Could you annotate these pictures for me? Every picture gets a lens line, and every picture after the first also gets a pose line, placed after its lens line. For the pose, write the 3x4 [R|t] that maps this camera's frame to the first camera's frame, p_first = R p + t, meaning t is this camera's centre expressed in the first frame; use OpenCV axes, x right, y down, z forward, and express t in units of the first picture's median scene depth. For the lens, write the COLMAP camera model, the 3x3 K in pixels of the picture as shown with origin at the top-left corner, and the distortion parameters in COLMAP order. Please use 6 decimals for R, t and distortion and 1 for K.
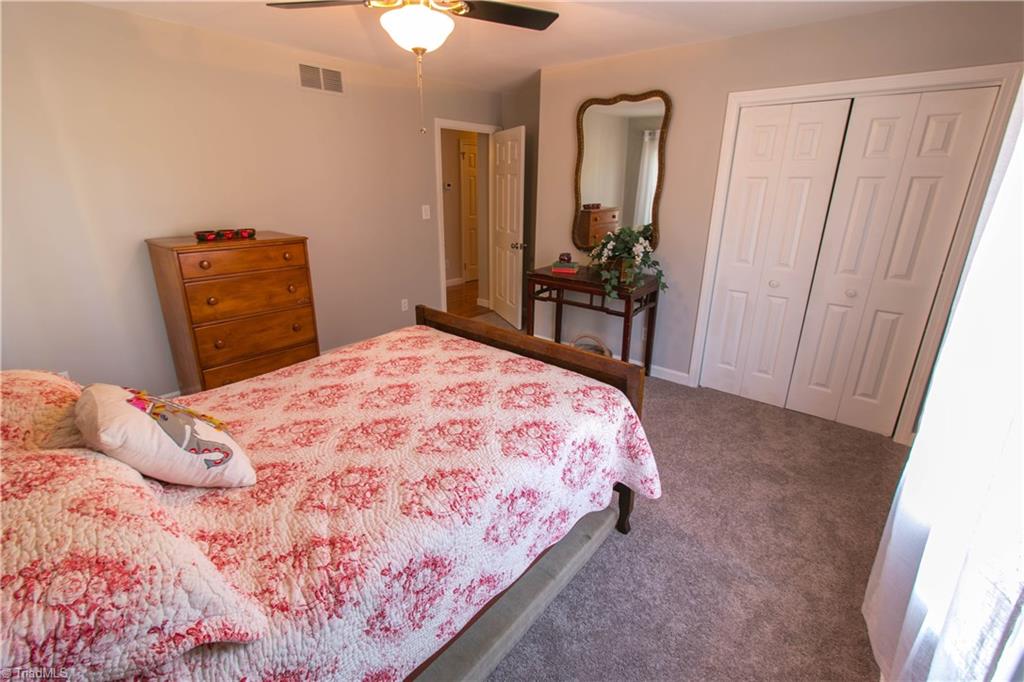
lens RADIAL K [[471.1, 0, 509.7], [0, 471.1, 337.3], [0, 0, 1]] dist [0.001508, 0.000328]
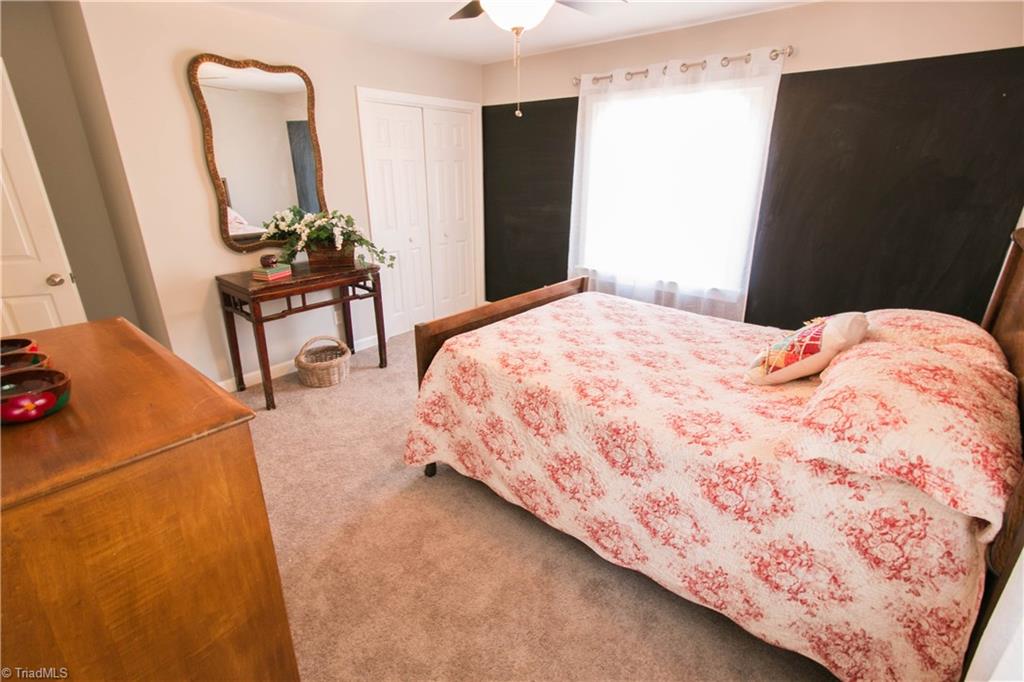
lens RADIAL K [[471.1, 0, 512.2], [0, 471.1, 339.5], [0, 0, 1]] dist [0.001508, 0.000328]
pose [[-0.013251, -0.354724, 0.934877, -0.848603], [0.312146, 0.886767, 0.340894, -0.240924], [-0.949942, 0.296336, 0.098975, 0.705780]]
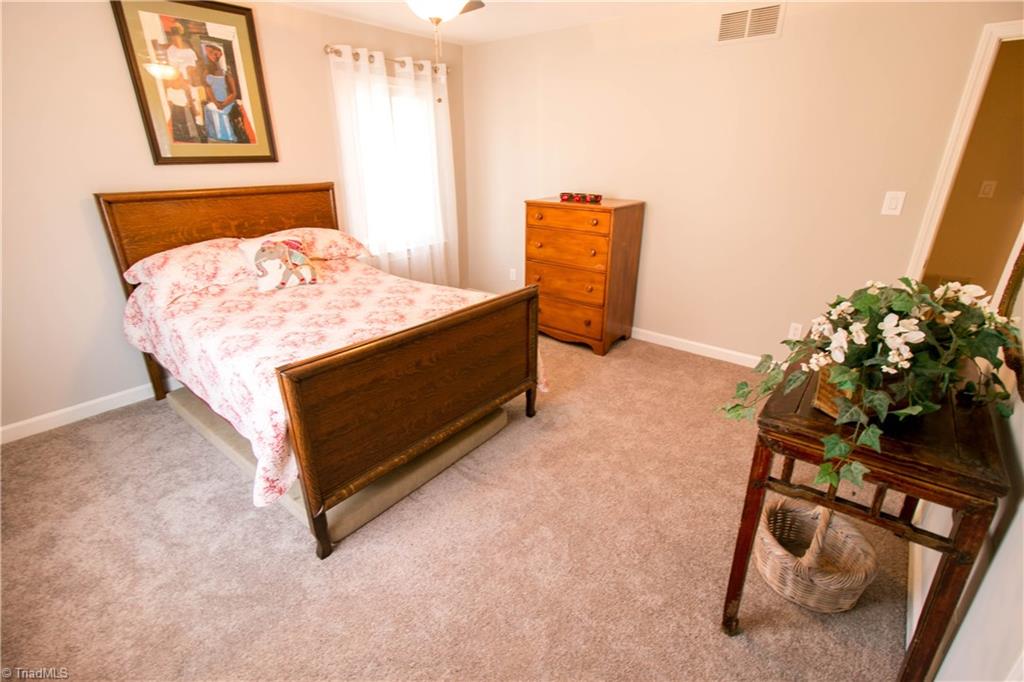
lens RADIAL K [[471.1, 0, 512.5], [0, 471.1, 341.5], [0, 0, 1]] dist [0.001508, 0.000328]
pose [[0.011127, 0.359836, -0.932949, 0.653700], [-0.313522, 0.887215, 0.338457, -0.244756], [0.949516, 0.288734, 0.122688, 0.789194]]
